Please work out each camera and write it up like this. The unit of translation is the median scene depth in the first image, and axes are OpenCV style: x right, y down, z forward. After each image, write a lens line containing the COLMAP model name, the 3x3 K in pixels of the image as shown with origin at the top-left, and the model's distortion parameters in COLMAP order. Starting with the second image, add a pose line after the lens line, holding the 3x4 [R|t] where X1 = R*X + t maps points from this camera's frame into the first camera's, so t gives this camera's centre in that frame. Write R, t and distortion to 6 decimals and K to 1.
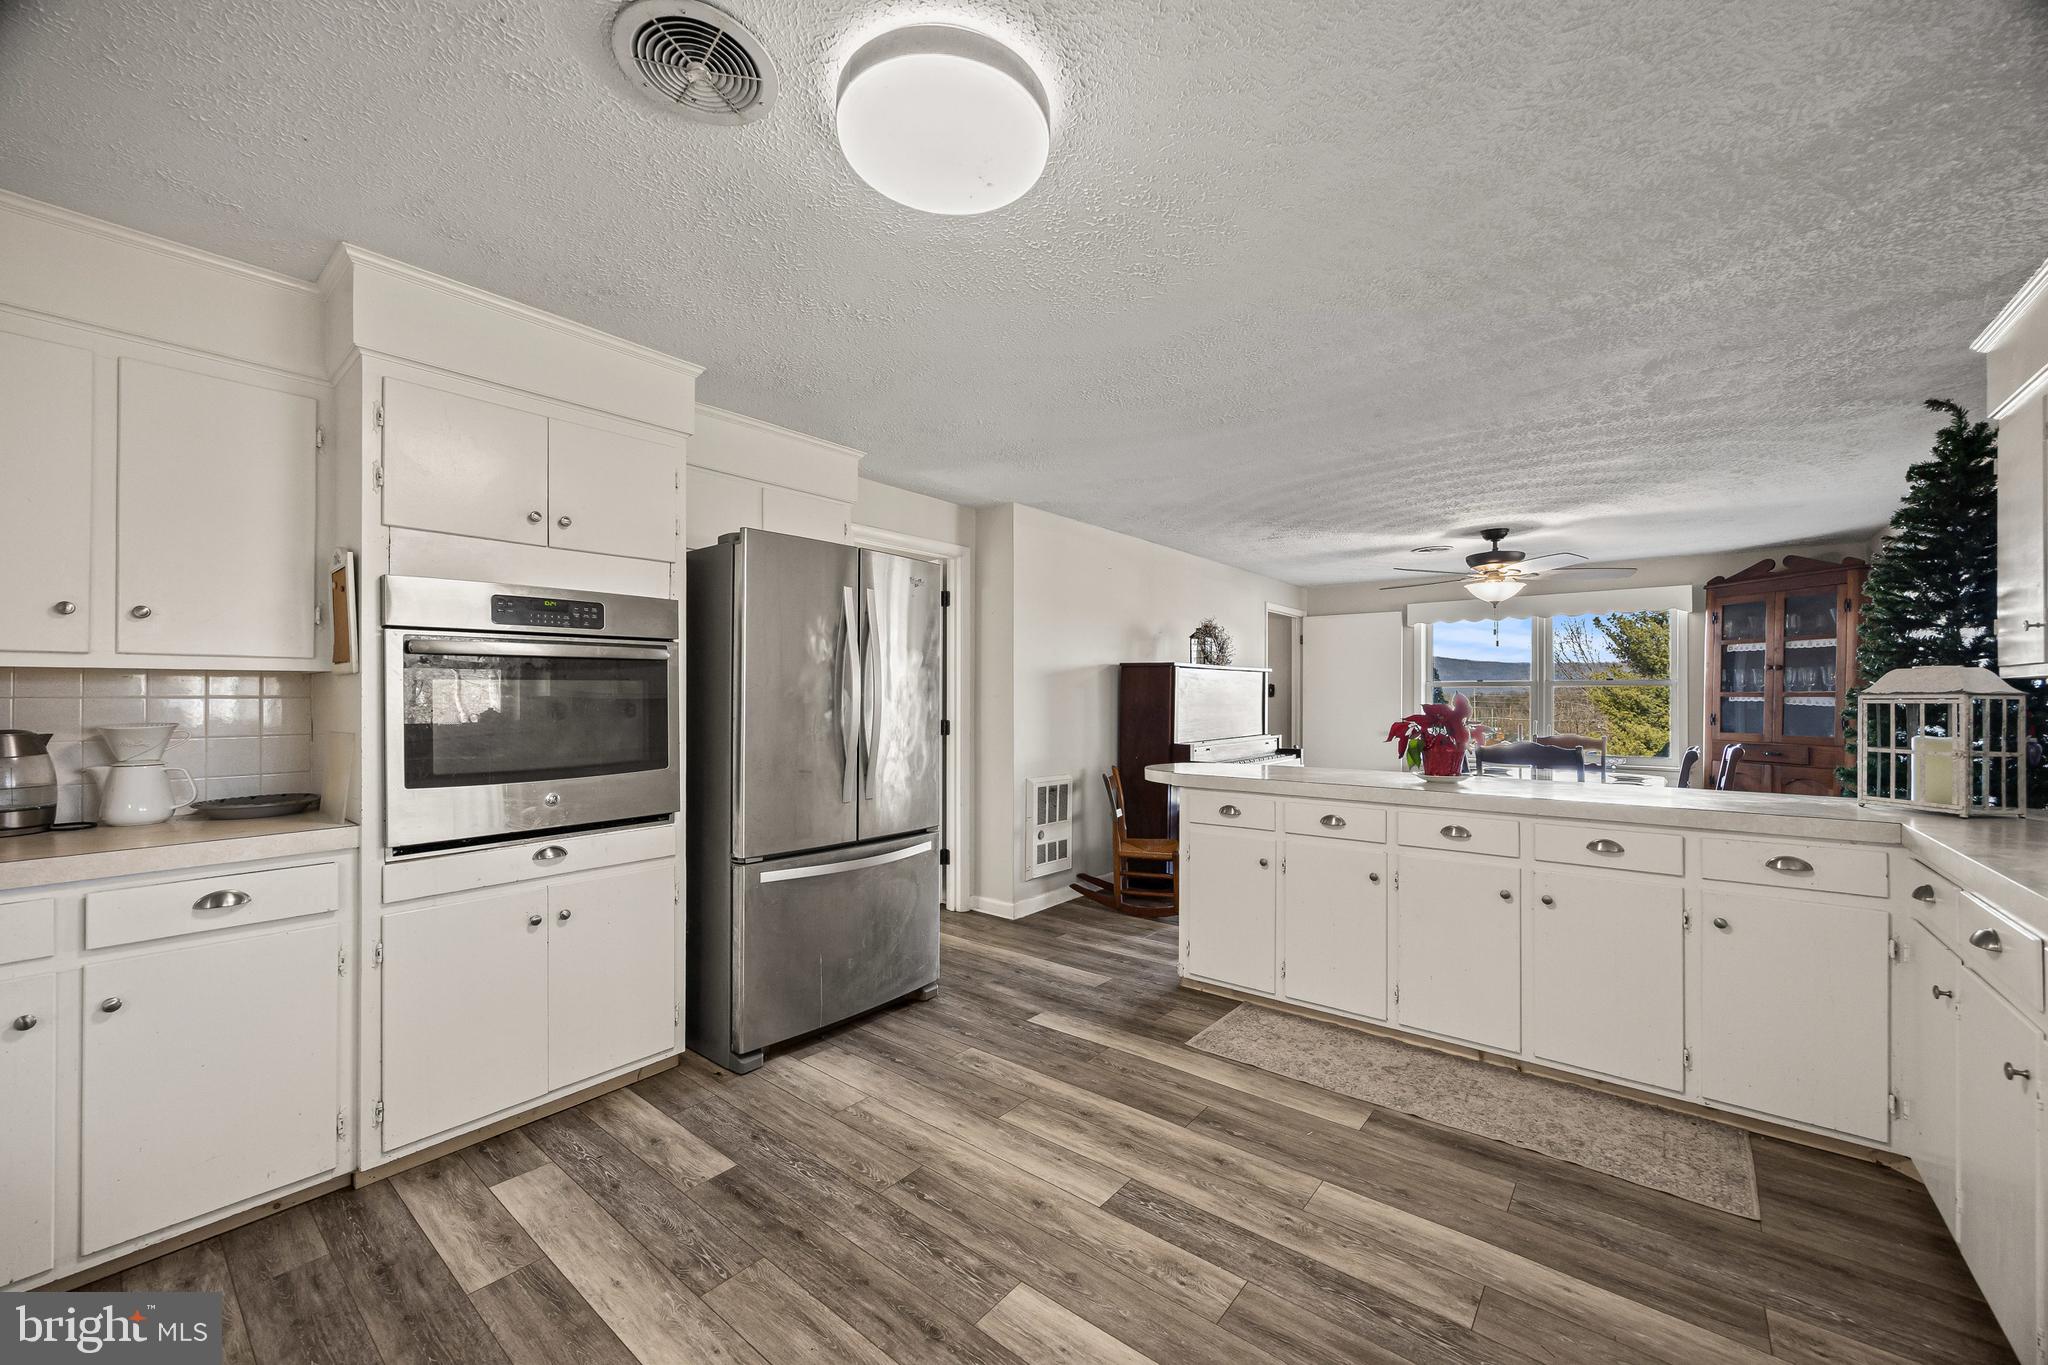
lens RADIAL K [[789.5, 0, 1033.2], [0, 789.5, 688.4], [0, 0, 1]] dist [-0.001597, 0.000474]
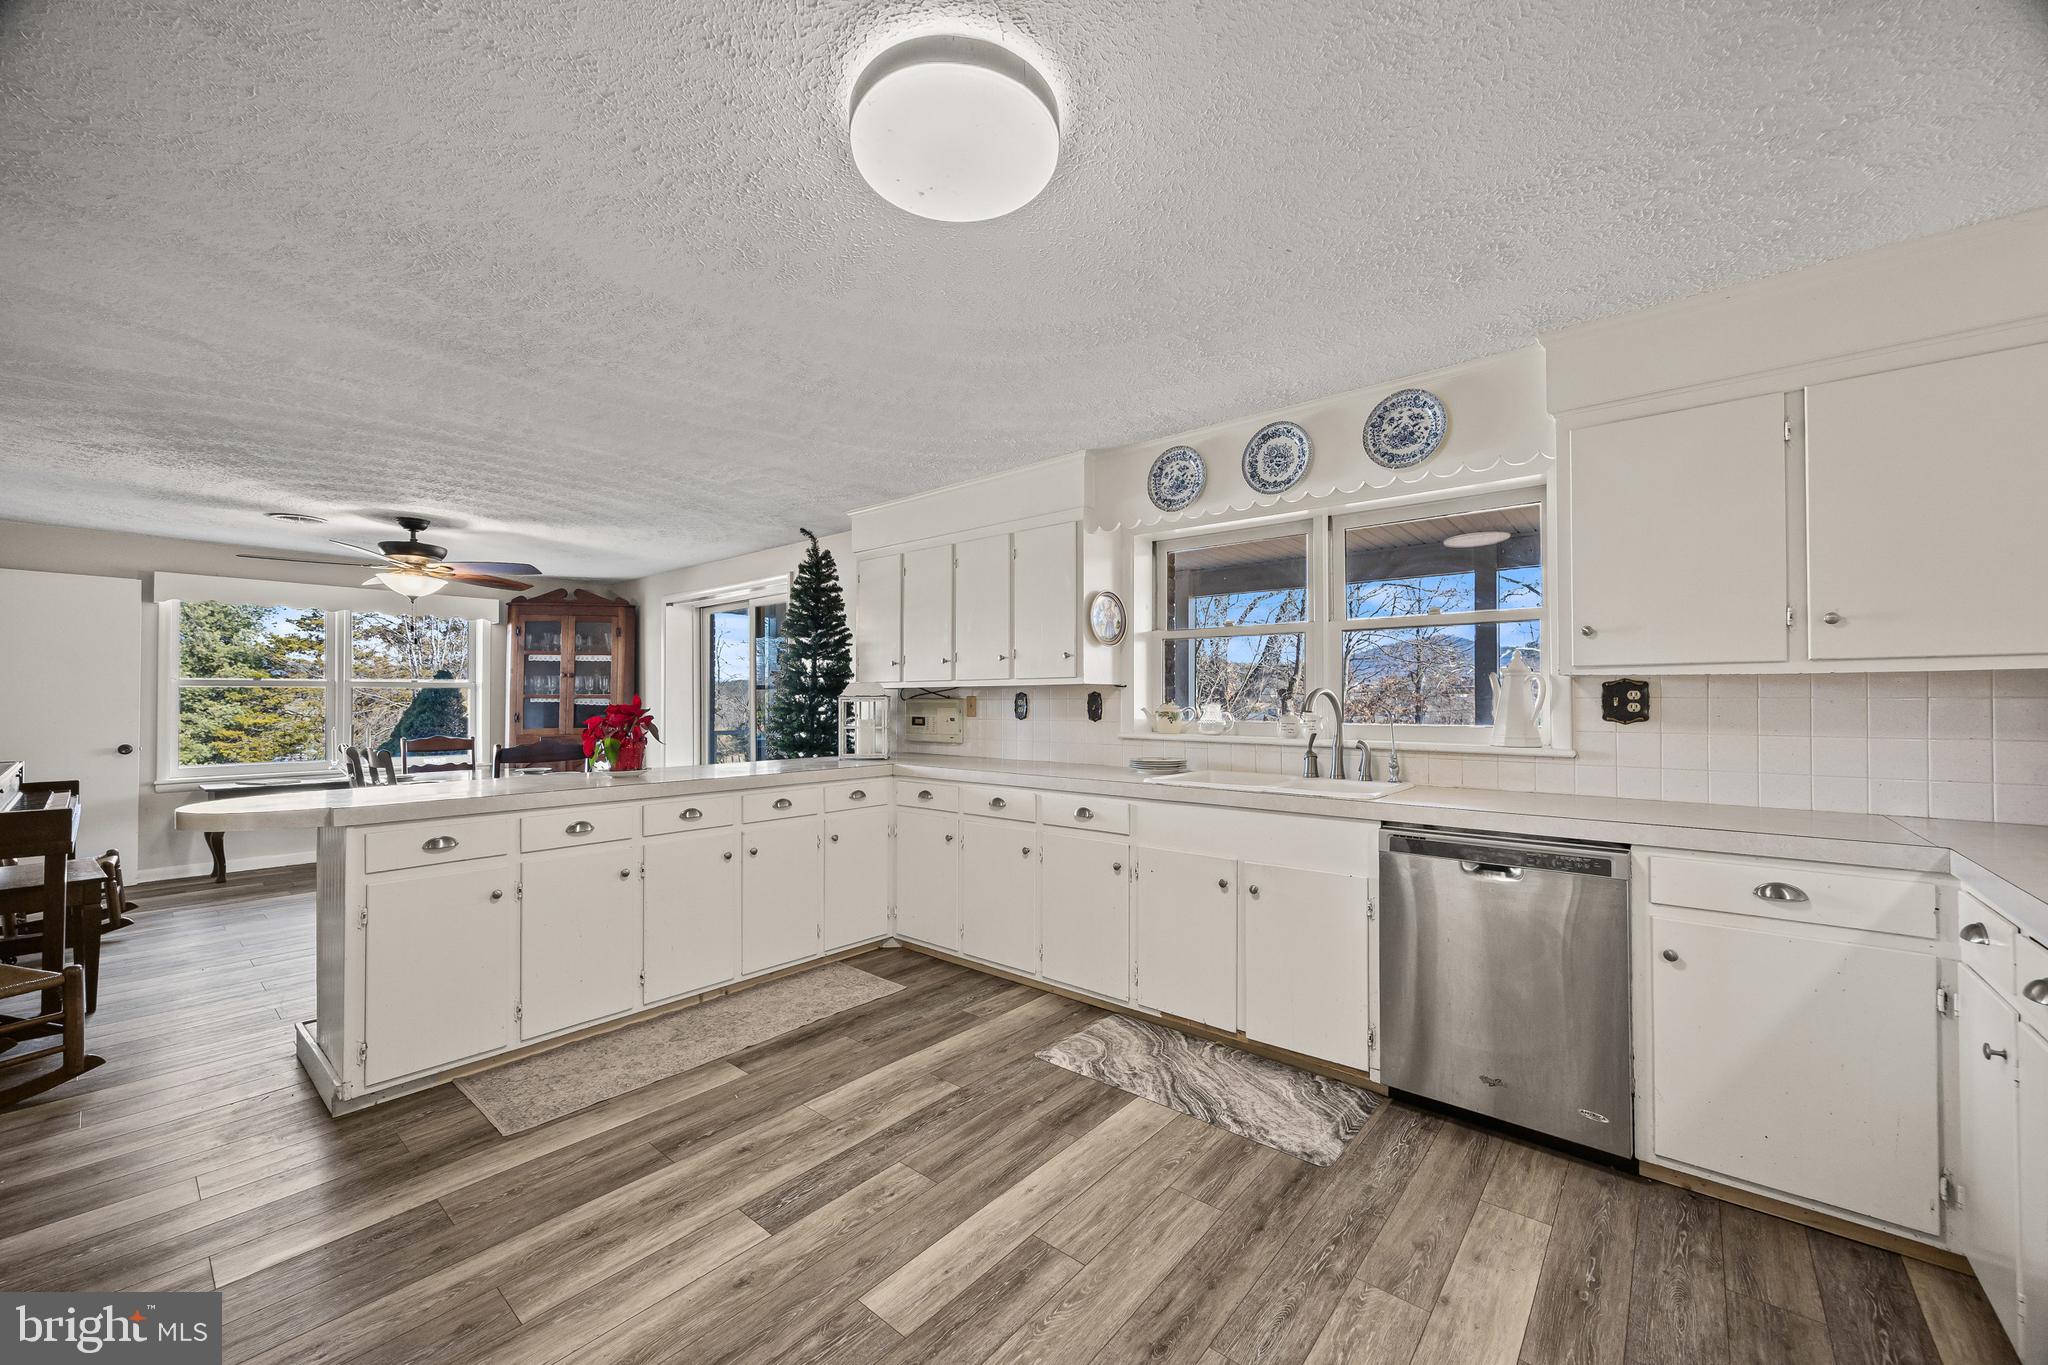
lens RADIAL K [[789.5, 0, 1018.0], [0, 789.5, 688.8], [0, 0, 1]] dist [-0.001597, 0.000474]
pose [[0.031195, 0.010900, 0.999454, -0.717695], [-0.006412, 0.999922, -0.010705, 0.008475], [-0.999493, -0.006074, 0.031263, 0.566291]]
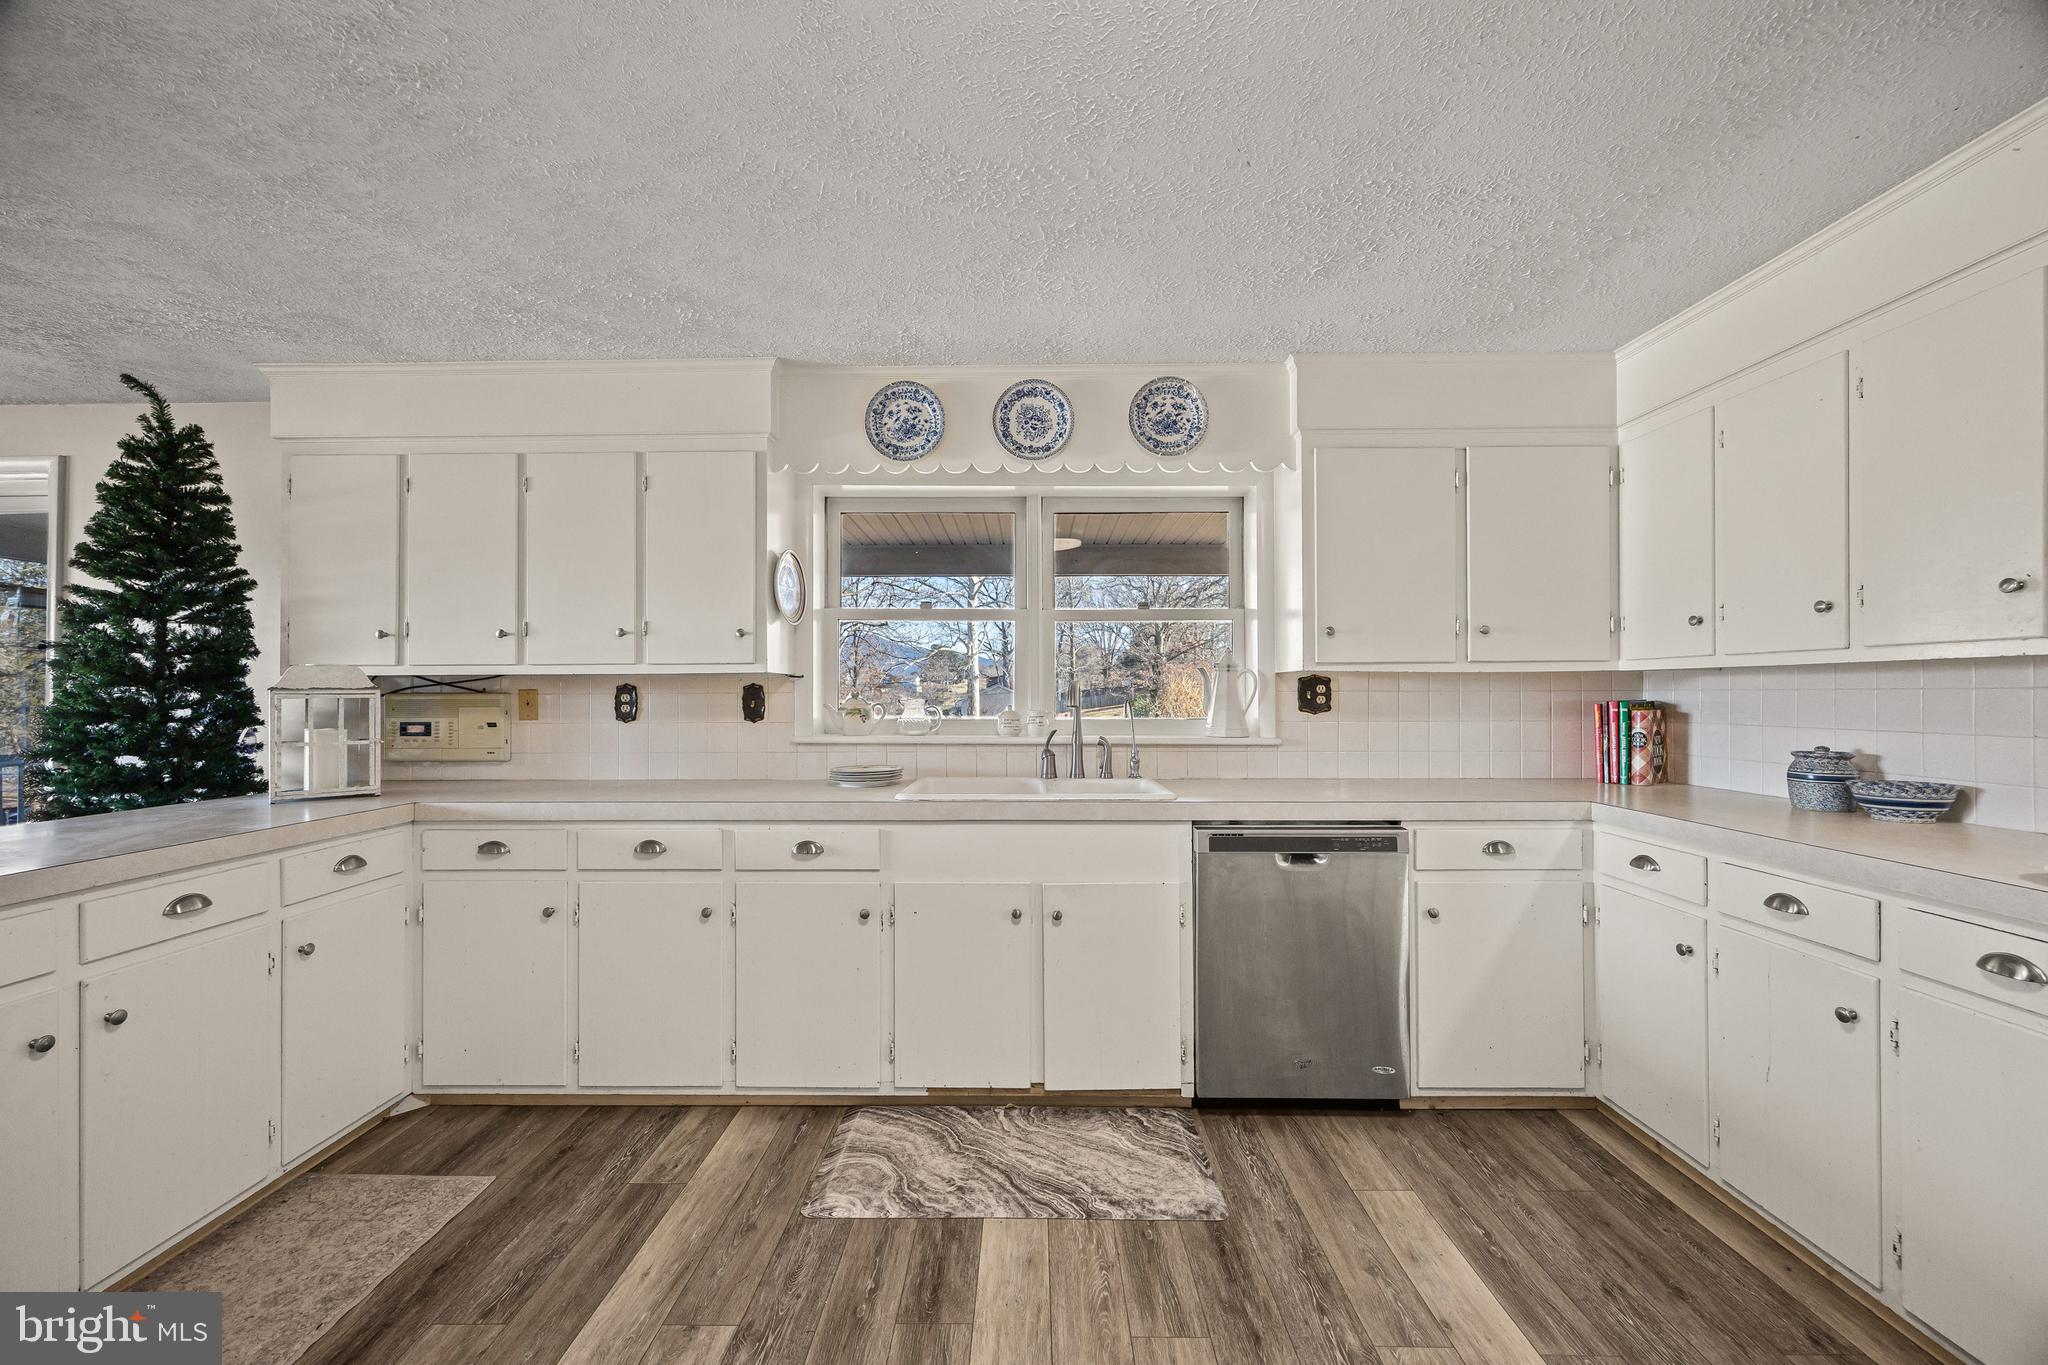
lens RADIAL K [[789.5, 0, 1024.7], [0, 789.5, 690.5], [0, 0, 1]] dist [-0.001597, 0.000474]
pose [[-0.619275, 0.002679, 0.785170, -0.302046], [-0.004861, 0.999962, -0.007247, 0.013573], [-0.785159, -0.008304, -0.619238, 0.902155]]
